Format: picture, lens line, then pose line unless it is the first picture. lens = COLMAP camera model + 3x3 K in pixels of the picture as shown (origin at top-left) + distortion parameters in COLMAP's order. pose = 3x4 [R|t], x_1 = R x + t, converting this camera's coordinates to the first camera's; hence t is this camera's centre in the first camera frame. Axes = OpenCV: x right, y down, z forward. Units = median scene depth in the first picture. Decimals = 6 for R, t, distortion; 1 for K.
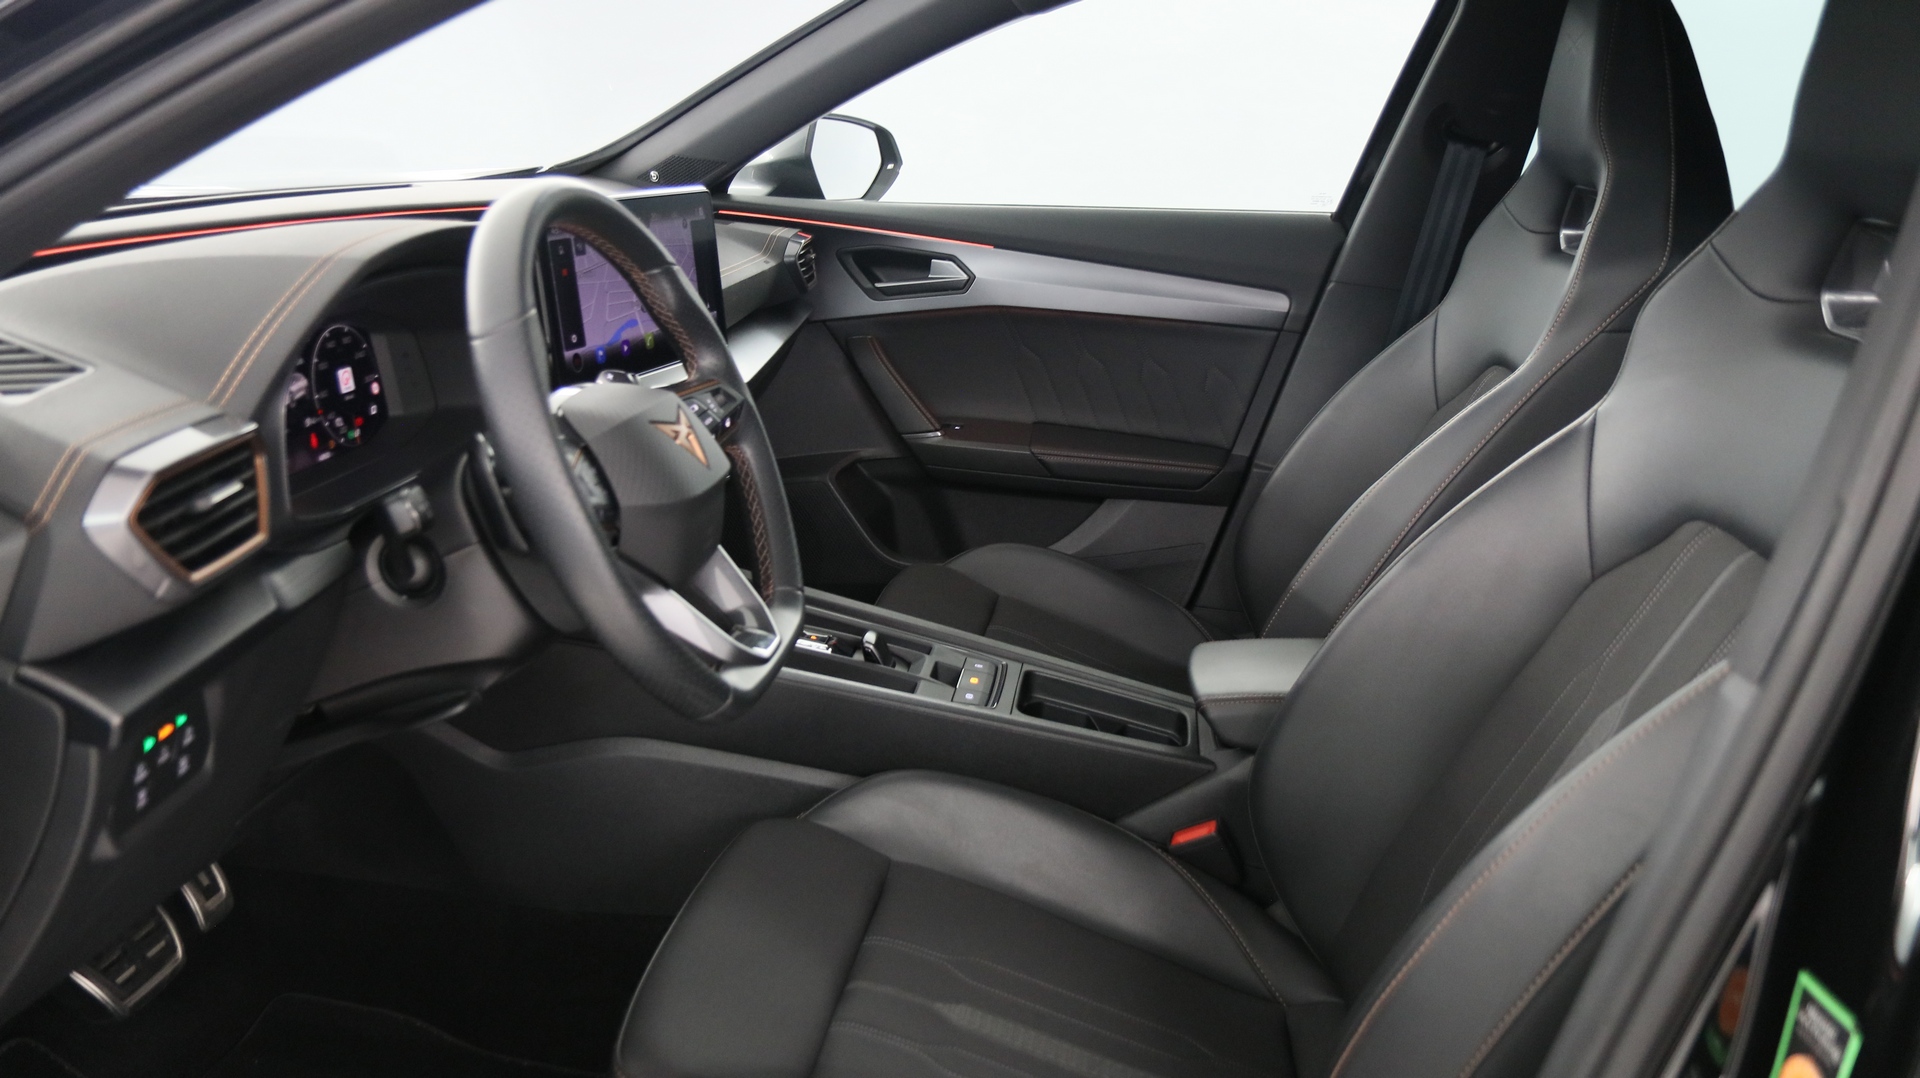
lens RADIAL K [[1478.5, 0, 961.6], [0, 1478.5, 536.8], [0, 0, 1]] dist [-0.012926, 0.002440]
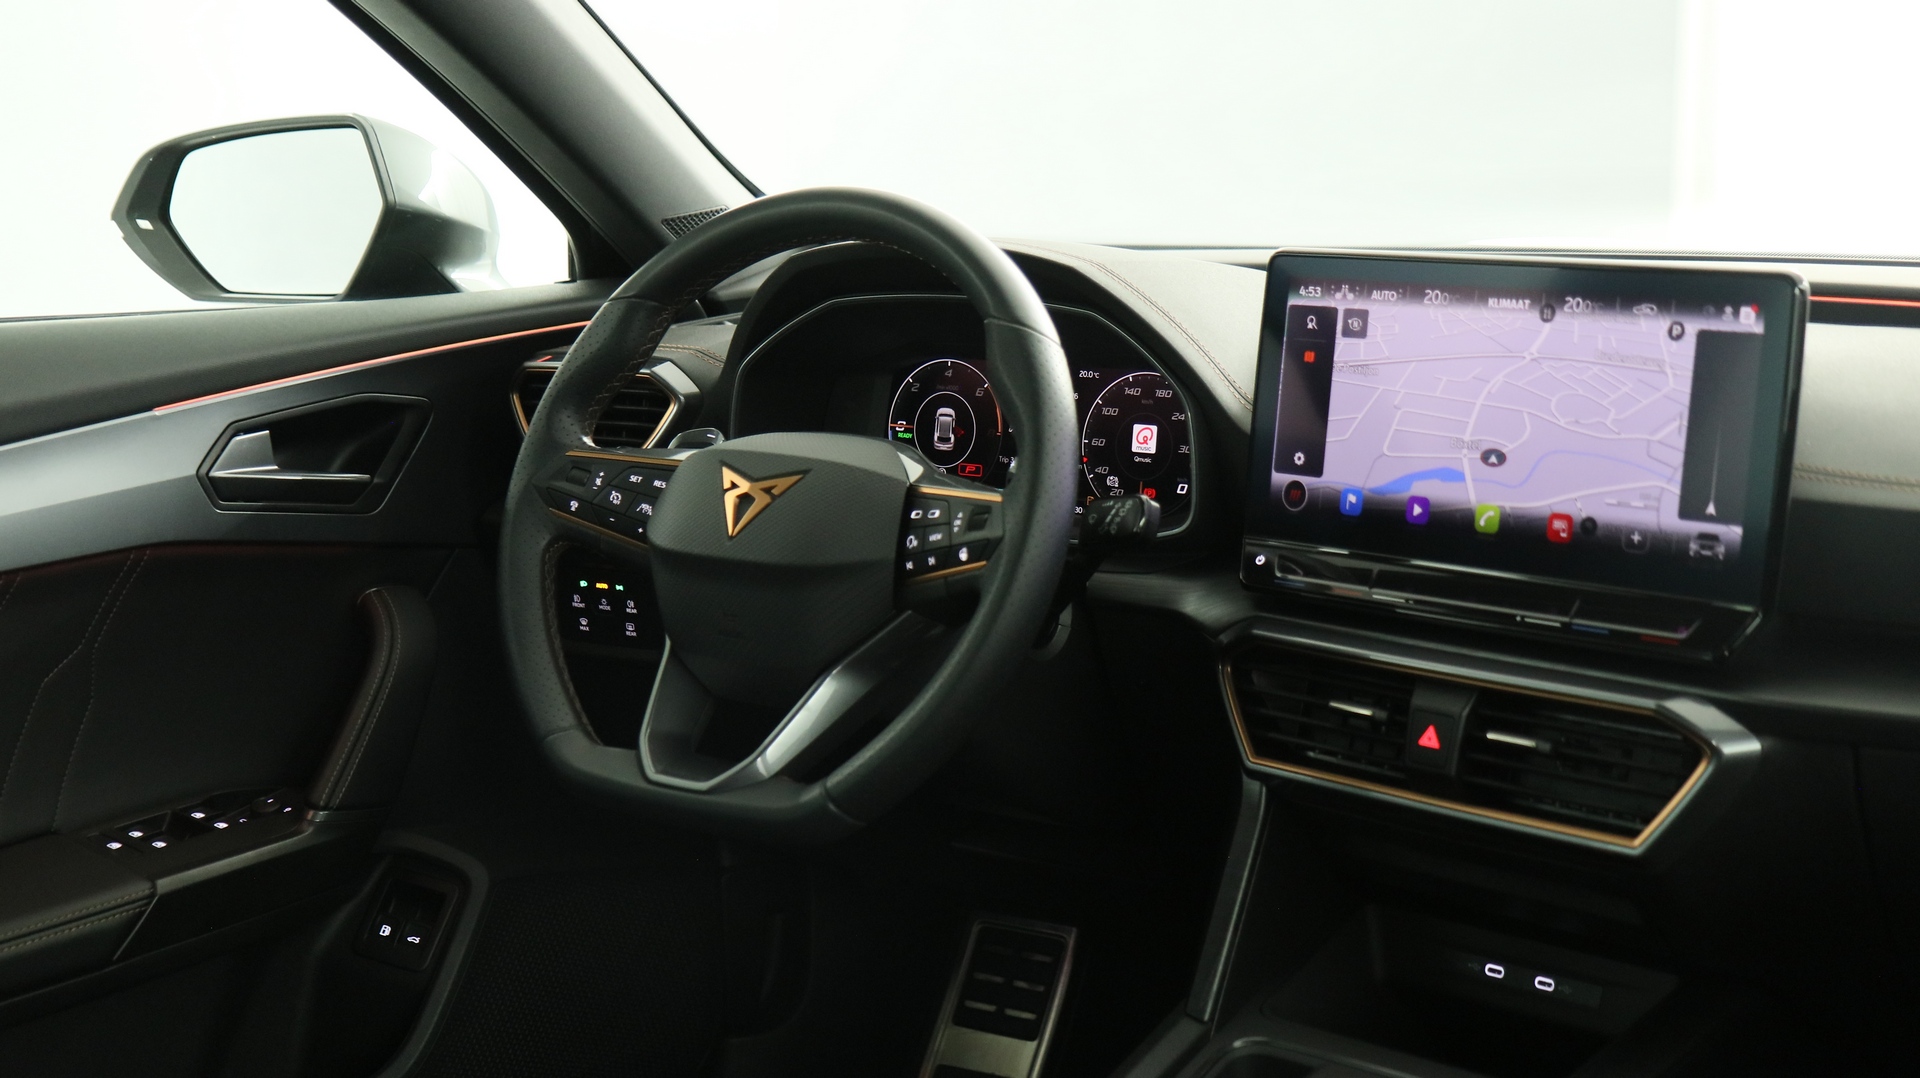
lens RADIAL K [[2736.3, 0, 957.3], [0, 2736.3, 548.6], [0, 0, 1]] dist [-0.002253, 0.000000]
pose [[-0.488215, 0.108193, -0.865991, 0.920081], [-0.256410, 0.930709, 0.260833, -0.403888], [0.834207, 0.349391, -0.426644, 1.526862]]
